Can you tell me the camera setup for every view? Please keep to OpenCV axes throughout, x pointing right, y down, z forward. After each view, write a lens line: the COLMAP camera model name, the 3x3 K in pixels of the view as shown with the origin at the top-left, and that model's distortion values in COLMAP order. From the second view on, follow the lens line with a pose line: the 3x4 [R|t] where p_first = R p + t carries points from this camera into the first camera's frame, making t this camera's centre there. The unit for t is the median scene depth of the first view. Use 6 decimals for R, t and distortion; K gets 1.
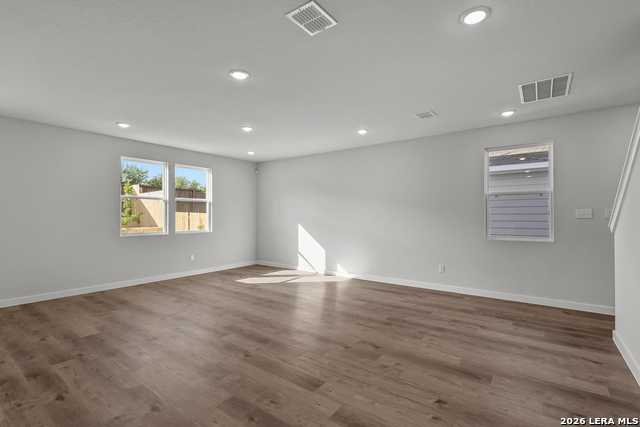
lens RADIAL K [[295.4, 0, 319.6], [0, 295.4, 215.9], [0, 0, 1]] dist [-0.003682, 0.001133]
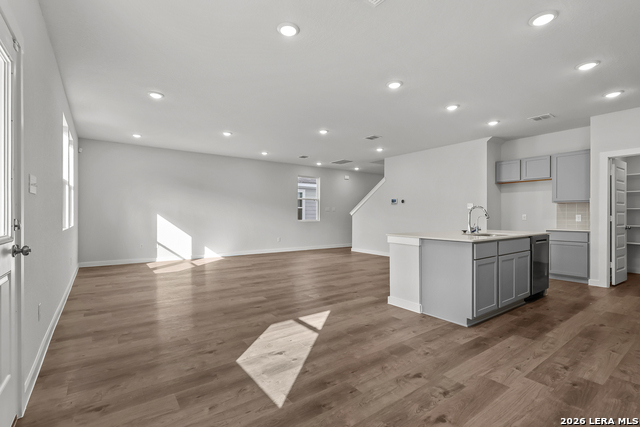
lens RADIAL K [[295.4, 0, 318.4], [0, 295.4, 216.1], [0, 0, 1]] dist [-0.003682, 0.001133]
pose [[0.301437, -0.002718, 0.953482, -1.486913], [-0.004696, 0.999980, 0.004335, 0.041545], [-0.953474, -0.005784, 0.301419, 0.320865]]
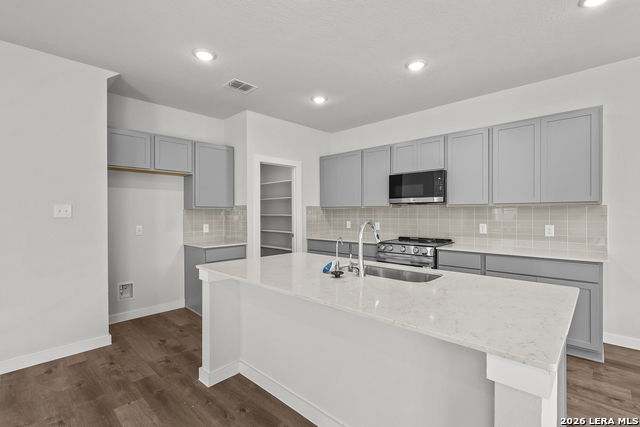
lens RADIAL K [[295.4, 0, 317.6], [0, 295.4, 214.6], [0, 0, 1]] dist [-0.003682, 0.001133]
pose [[-0.991776, 0.005261, 0.127880, -0.425770], [0.005809, 0.999975, 0.003912, 0.000104], [-0.127856, 0.004622, -0.991782, 0.605252]]
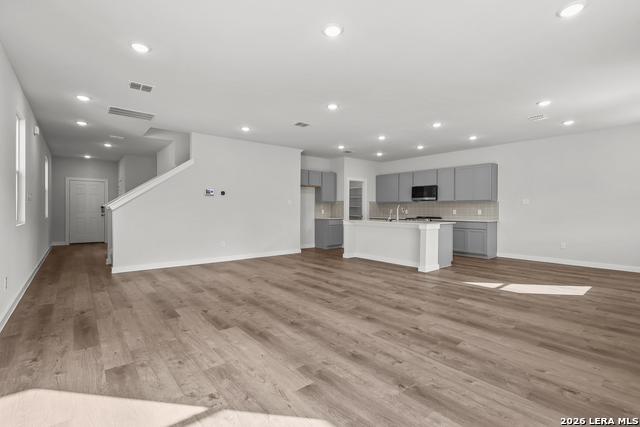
lens RADIAL K [[295.4, 0, 317.5], [0, 295.4, 210.7], [0, 0, 1]] dist [-0.003682, 0.001133]
pose [[-0.968696, -0.004024, 0.248218, -0.410141], [-0.004025, 0.999992, 0.000504, 0.043208], [-0.248218, -0.000511, -0.968704, 1.773045]]
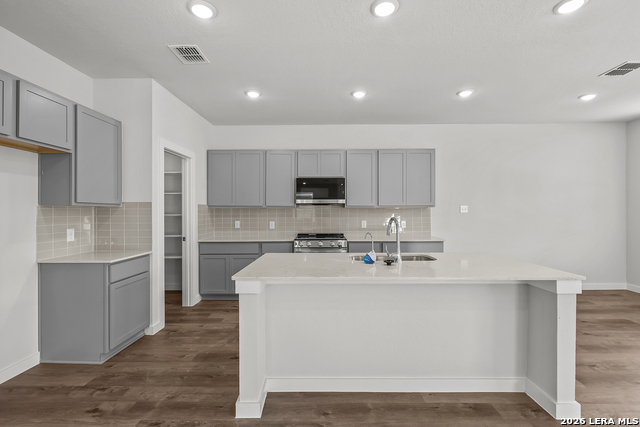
lens RADIAL K [[295.4, 0, 318.6], [0, 295.4, 213.3], [0, 0, 1]] dist [-0.003682, 0.001133]
pose [[-0.813416, 0.007132, -0.581639, 0.028675], [0.005627, 0.999975, 0.004392, -0.000827], [0.581655, 0.000300, -0.813435, 0.521565]]
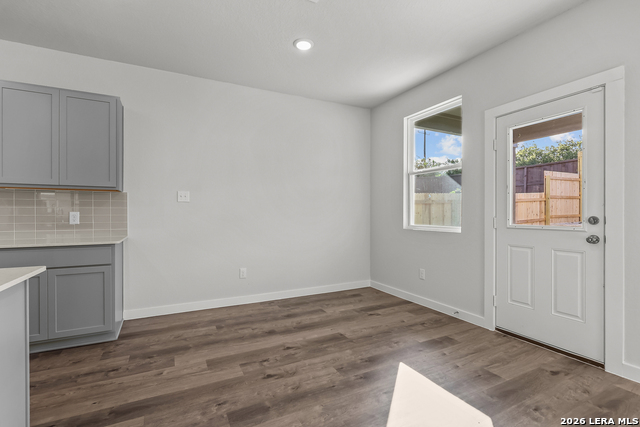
lens RADIAL K [[295.4, 0, 315.6], [0, 295.4, 216.7], [0, 0, 1]] dist [-0.003682, 0.001133]
pose [[-0.453739, 0.006294, -0.891112, -0.558600], [0.003941, 0.999979, 0.005056, 0.044327], [0.891126, -0.001218, -0.453754, 0.602025]]
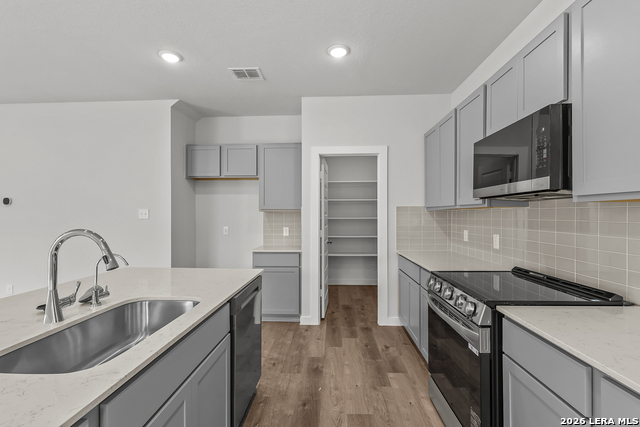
lens RADIAL K [[295.4, 0, 320.7], [0, 295.4, 215.8], [0, 0, 1]] dist [-0.003682, 0.001133]
pose [[-0.562017, 0.000692, 0.827125, -0.806985], [-0.001075, 0.999998, -0.001567, -0.001966], [-0.827125, -0.001769, -0.562015, 0.090187]]
